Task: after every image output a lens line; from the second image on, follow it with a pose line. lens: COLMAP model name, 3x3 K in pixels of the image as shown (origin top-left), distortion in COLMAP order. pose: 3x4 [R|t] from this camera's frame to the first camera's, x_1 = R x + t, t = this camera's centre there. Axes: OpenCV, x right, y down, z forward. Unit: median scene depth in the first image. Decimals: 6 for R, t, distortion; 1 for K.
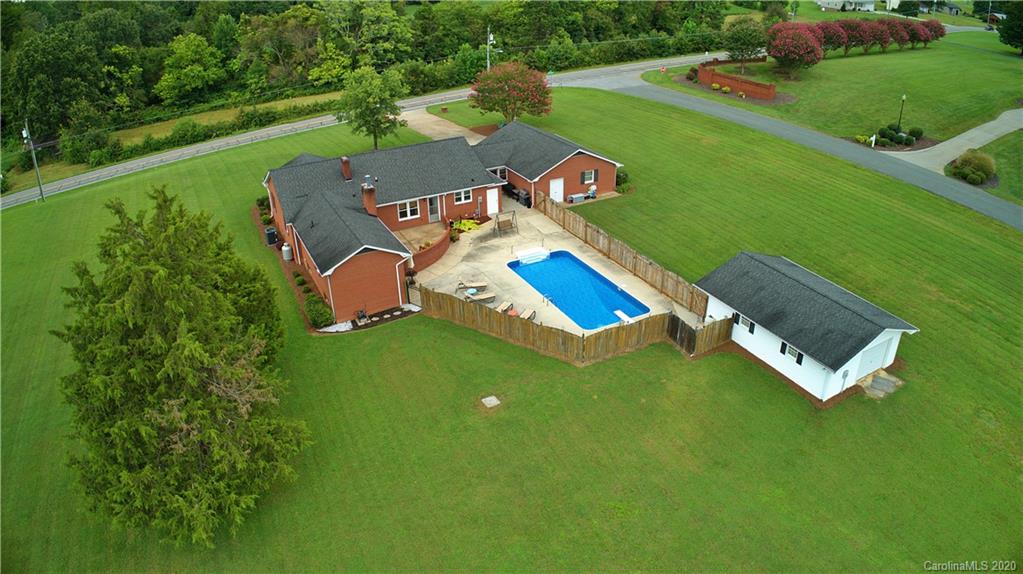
lens RADIAL K [[684.5, 0, 511.5], [0, 684.5, 287.0], [0, 0, 1]] dist [-0.247100, 0.063869]
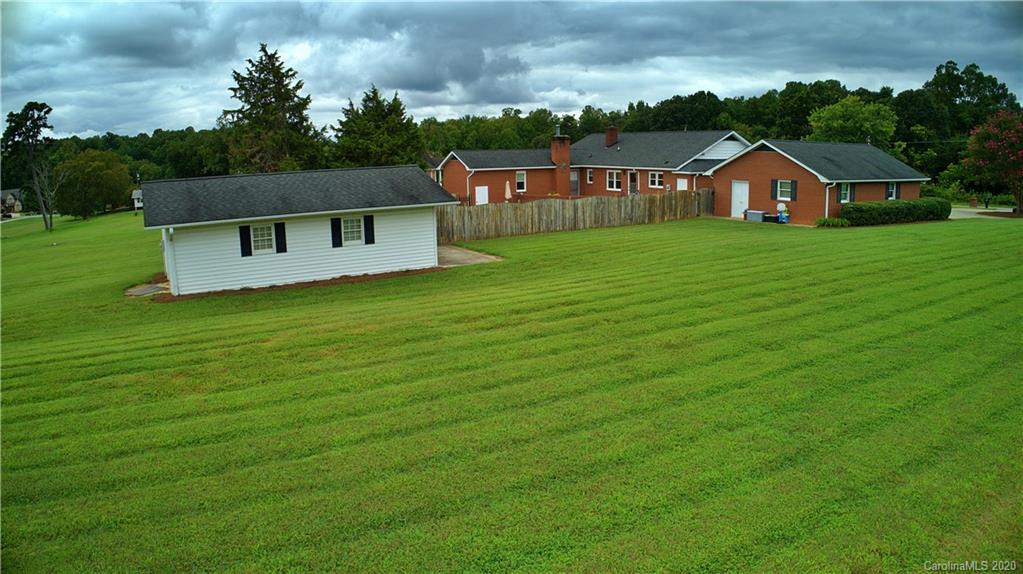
lens RADIAL K [[684.5, 0, 511.5], [0, 684.5, 287.0], [0, 0, 1]] dist [-0.247100, 0.063869]
pose [[0.046205, 0.217213, -0.975030, 0.773418], [-0.443388, 0.879113, 0.174834, -0.080550], [0.895138, 0.424239, 0.136929, 0.768623]]
